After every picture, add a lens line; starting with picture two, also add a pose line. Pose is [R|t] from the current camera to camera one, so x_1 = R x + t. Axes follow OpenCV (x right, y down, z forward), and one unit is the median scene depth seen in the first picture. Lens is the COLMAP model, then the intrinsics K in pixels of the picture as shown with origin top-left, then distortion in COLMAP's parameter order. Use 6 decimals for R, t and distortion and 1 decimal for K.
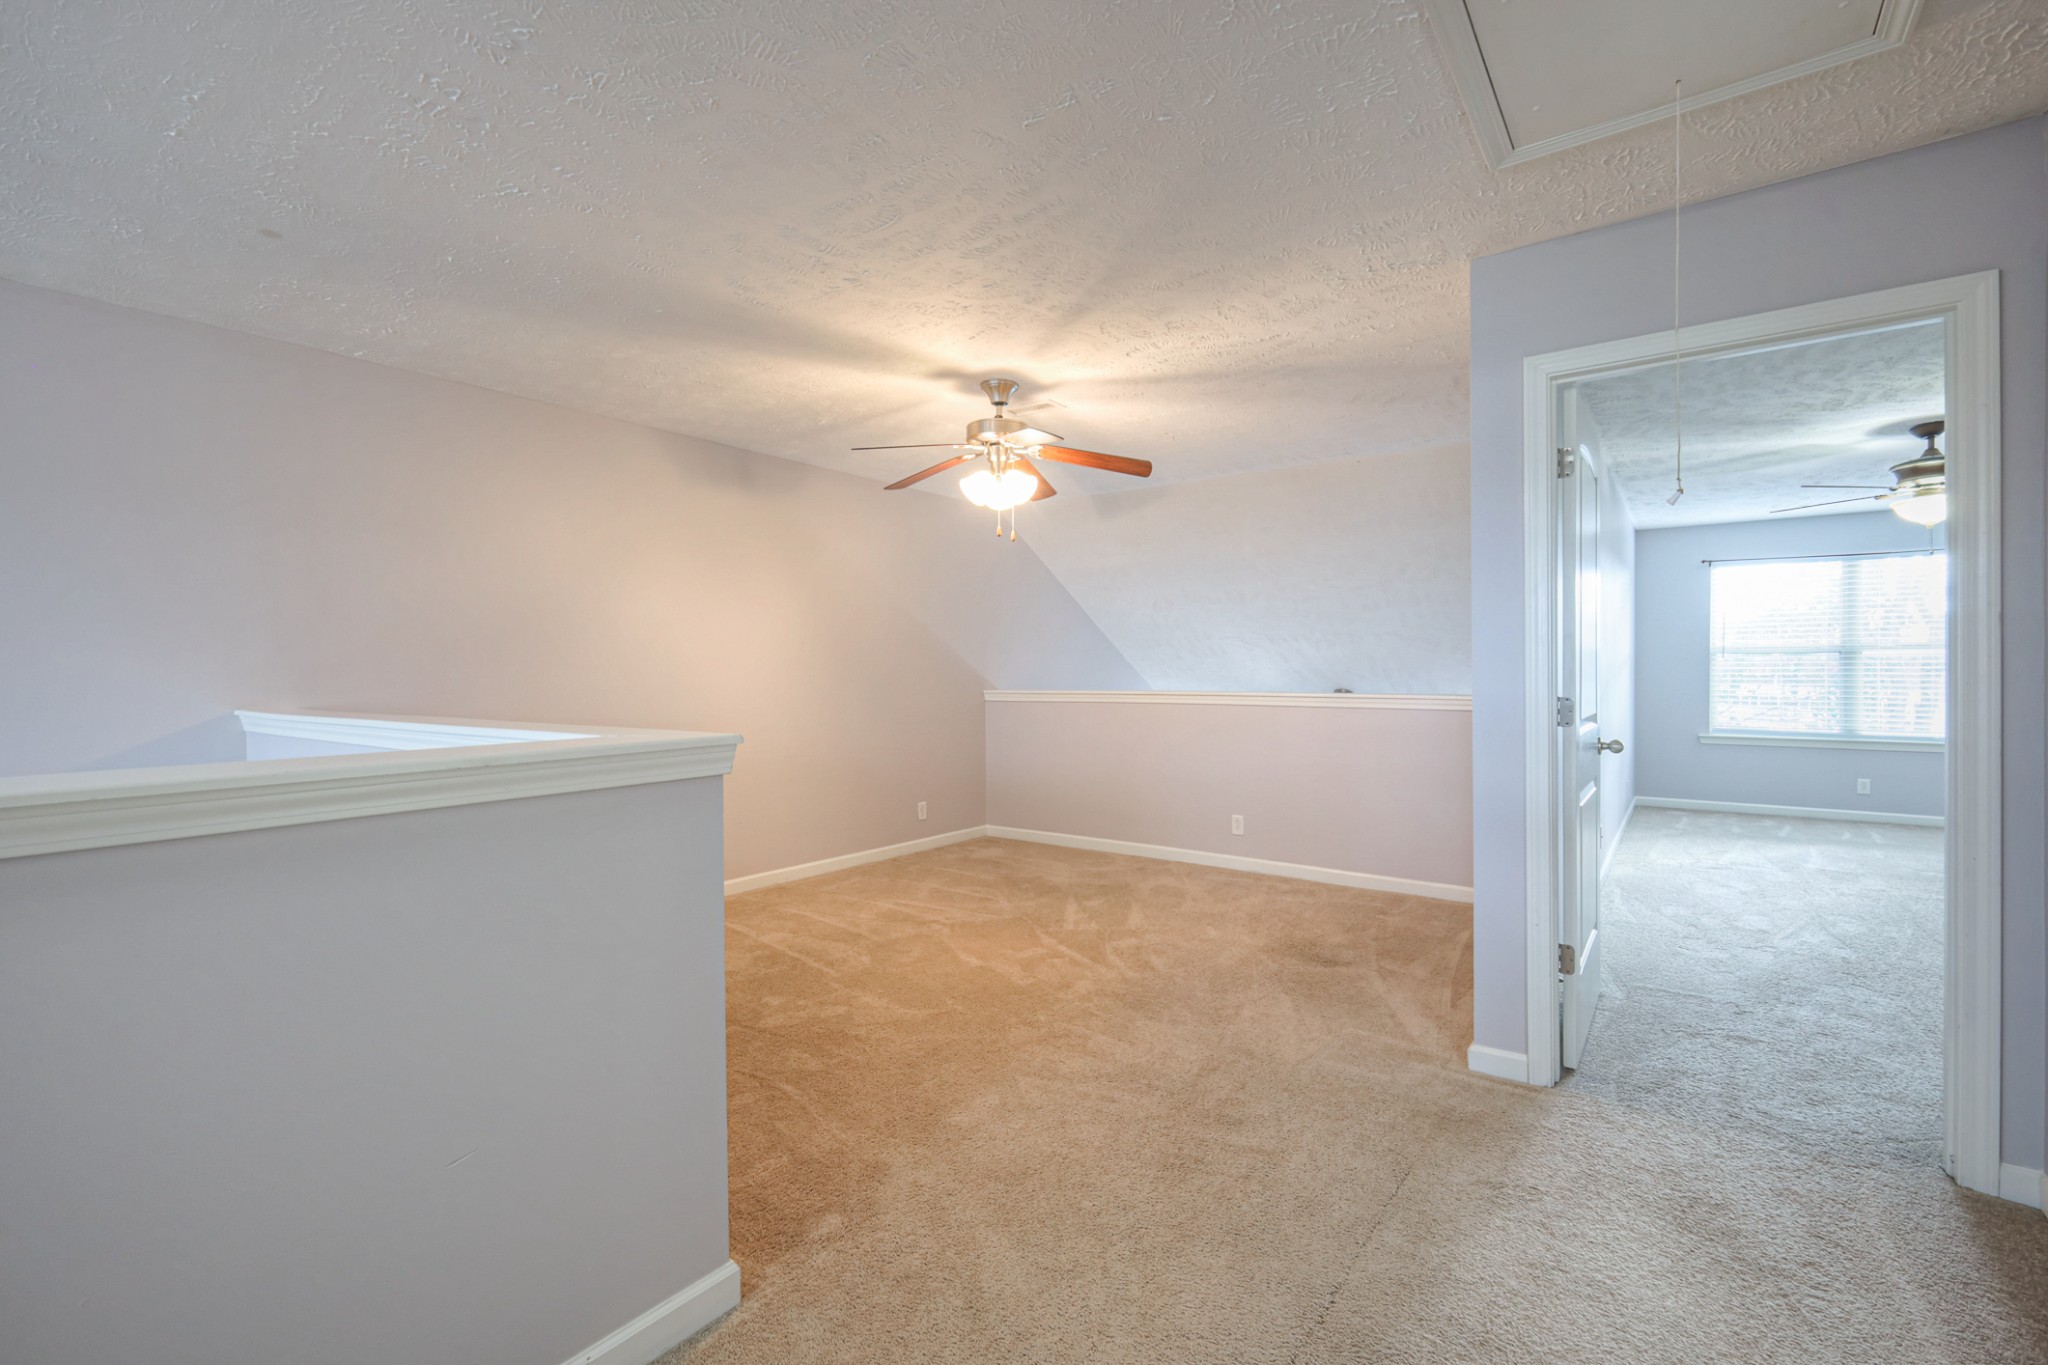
lens RADIAL K [[879.8, 0, 1023.6], [0, 879.8, 679.2], [0, 0, 1]] dist [0.000767, 0.000477]
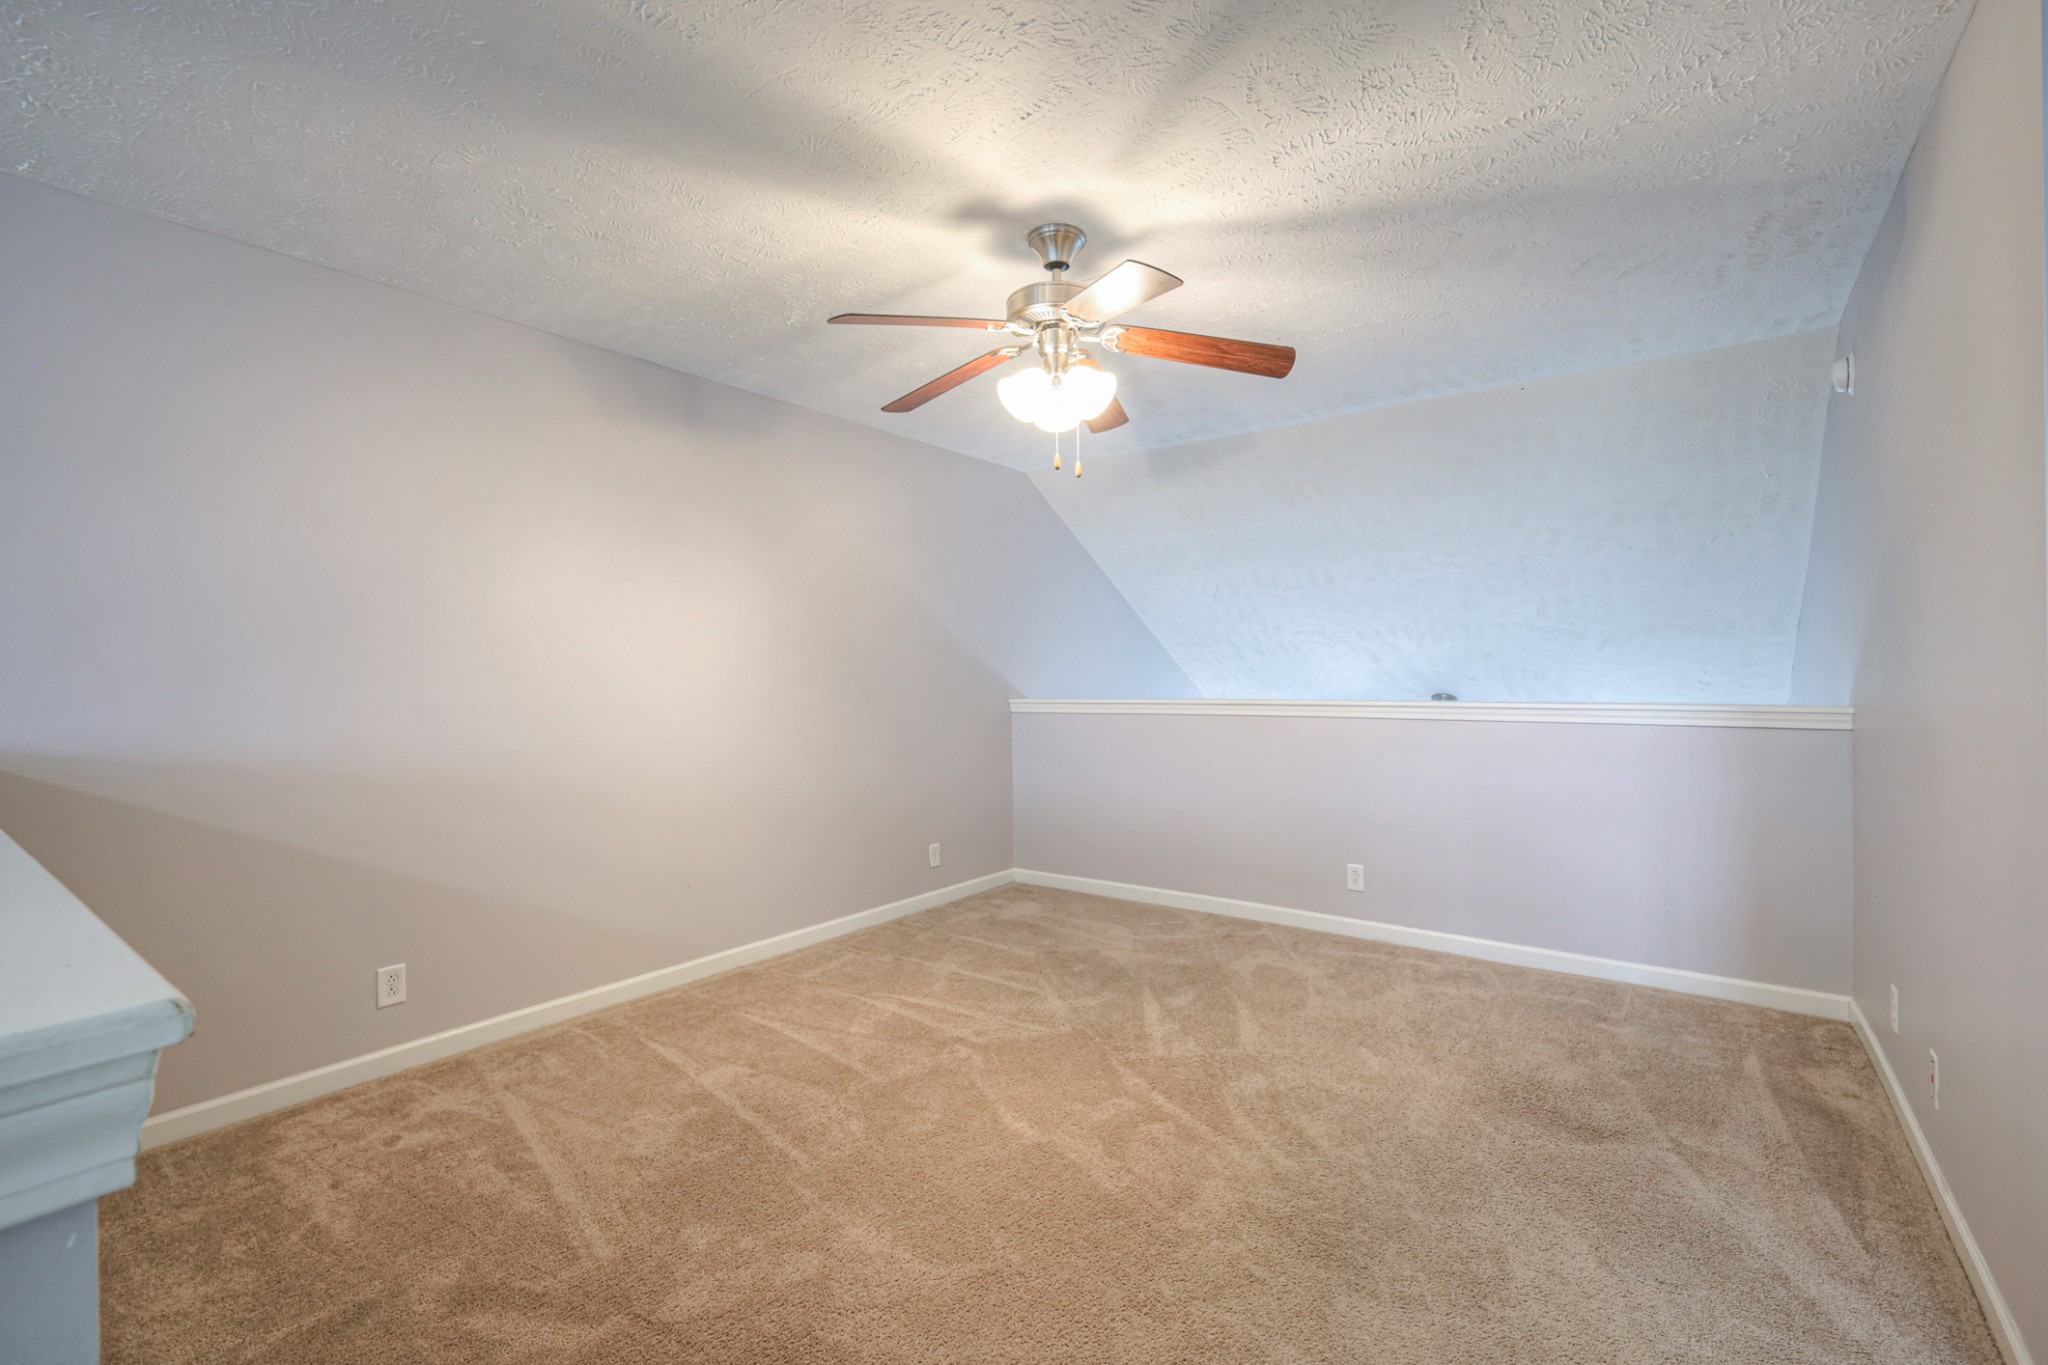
lens RADIAL K [[879.8, 0, 1023.6], [0, 879.8, 679.2], [0, 0, 1]] dist [0.000767, 0.000477]
pose [[0.999971, -0.007491, -0.001656, -0.050207], [0.007486, 0.999966, -0.003404, -0.004437], [0.001682, 0.003391, 0.999993, 0.328421]]
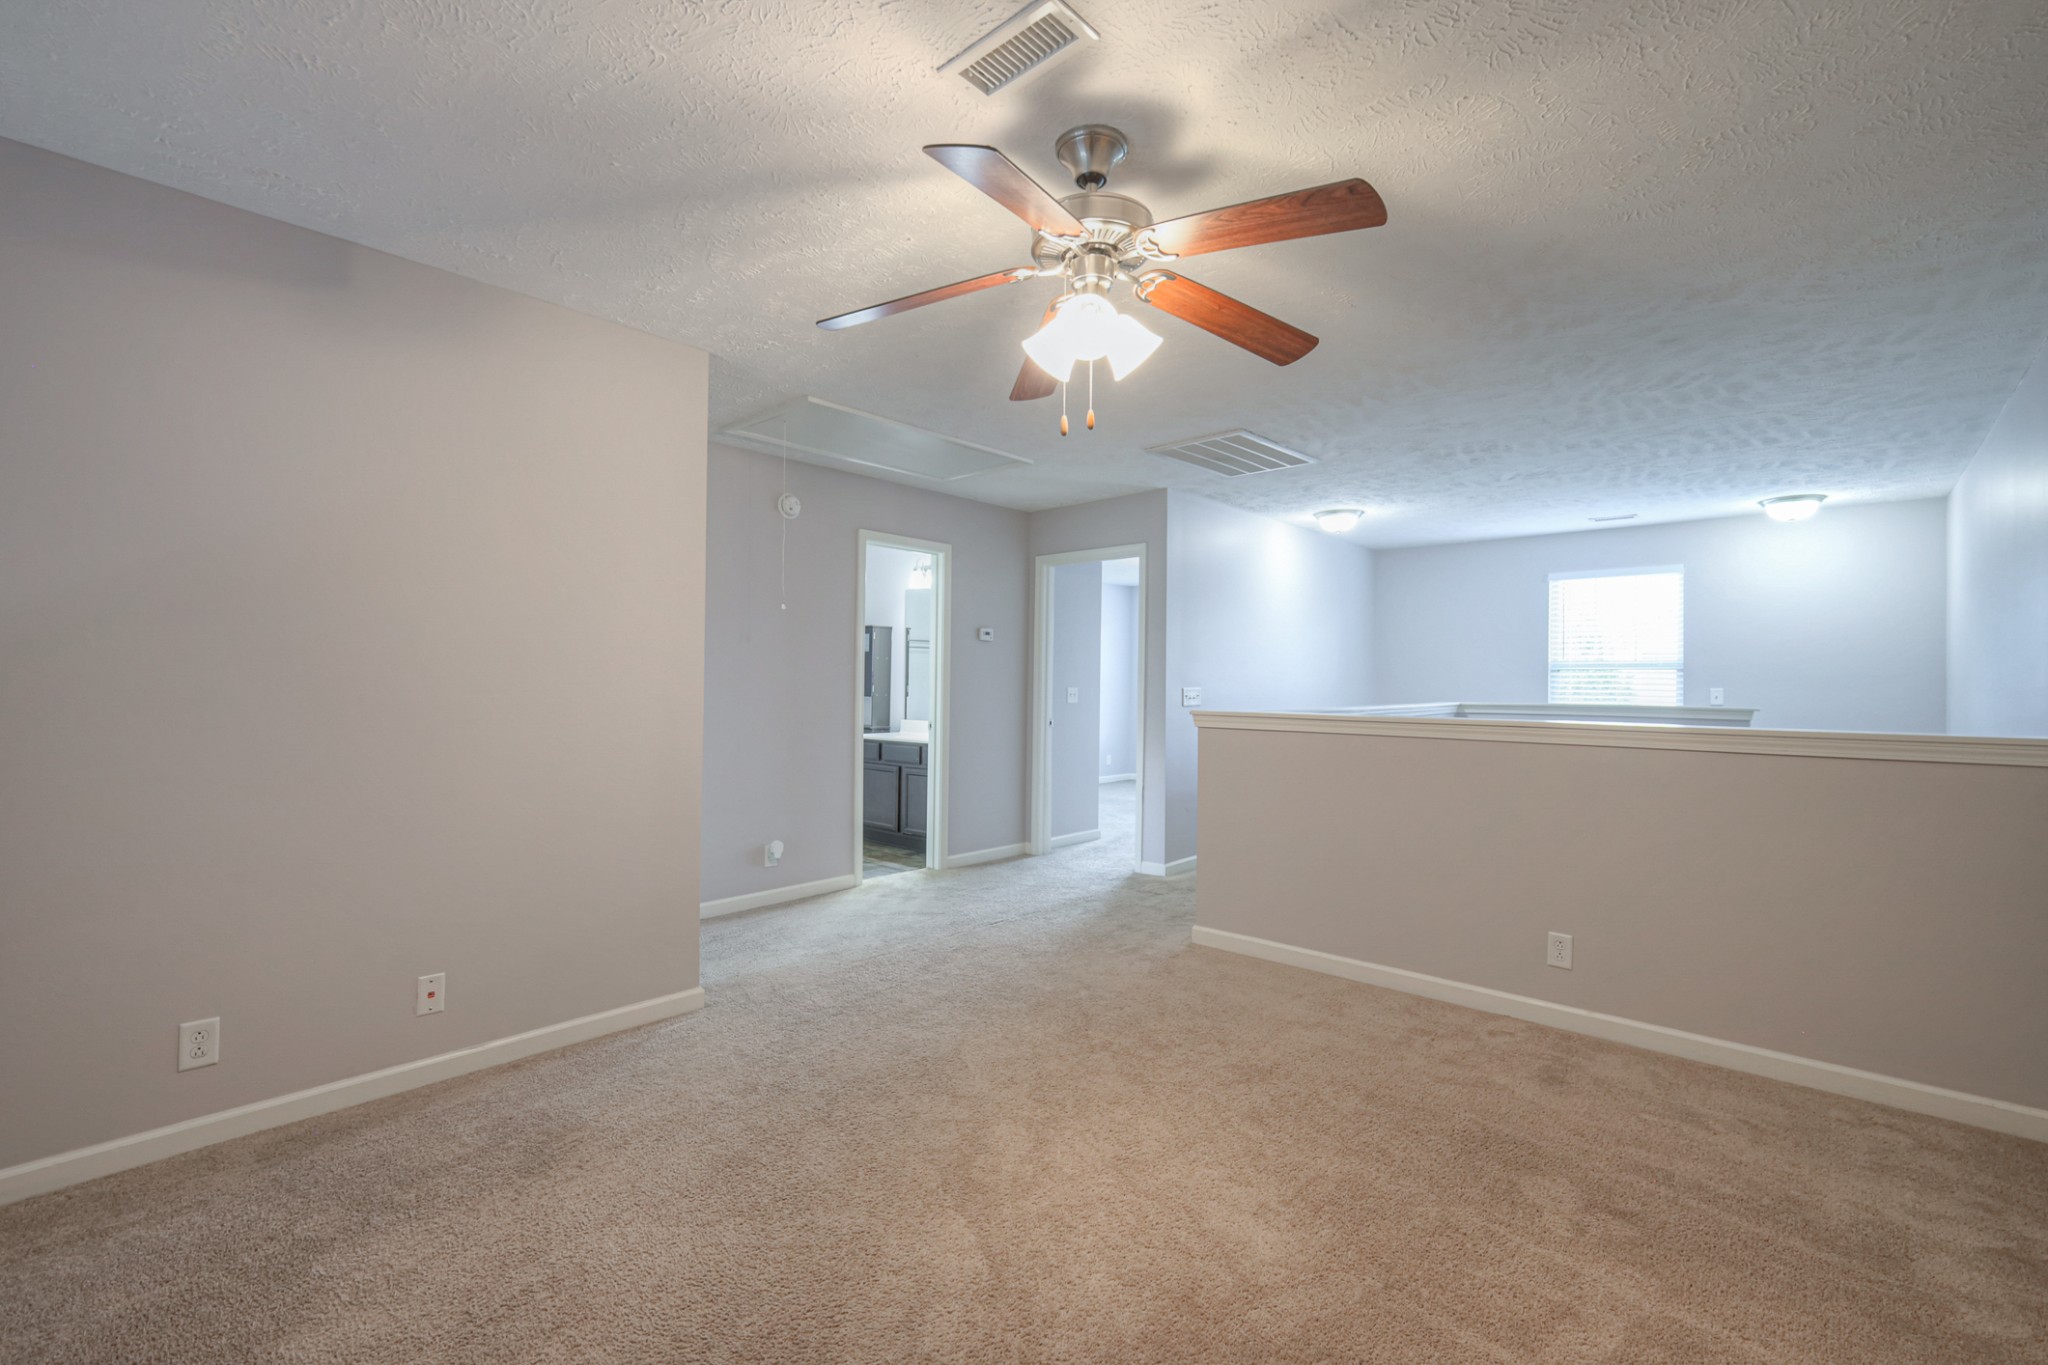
lens RADIAL K [[883.6, 0, 1034.2], [0, 883.6, 682.0], [0, 0, 1]] dist [0.000635, -0.000390]
pose [[-0.997130, -0.004569, 0.075567, -0.030155], [-0.004420, 0.999988, 0.002136, -0.010330], [-0.075575, 0.001796, -0.997138, 1.448550]]
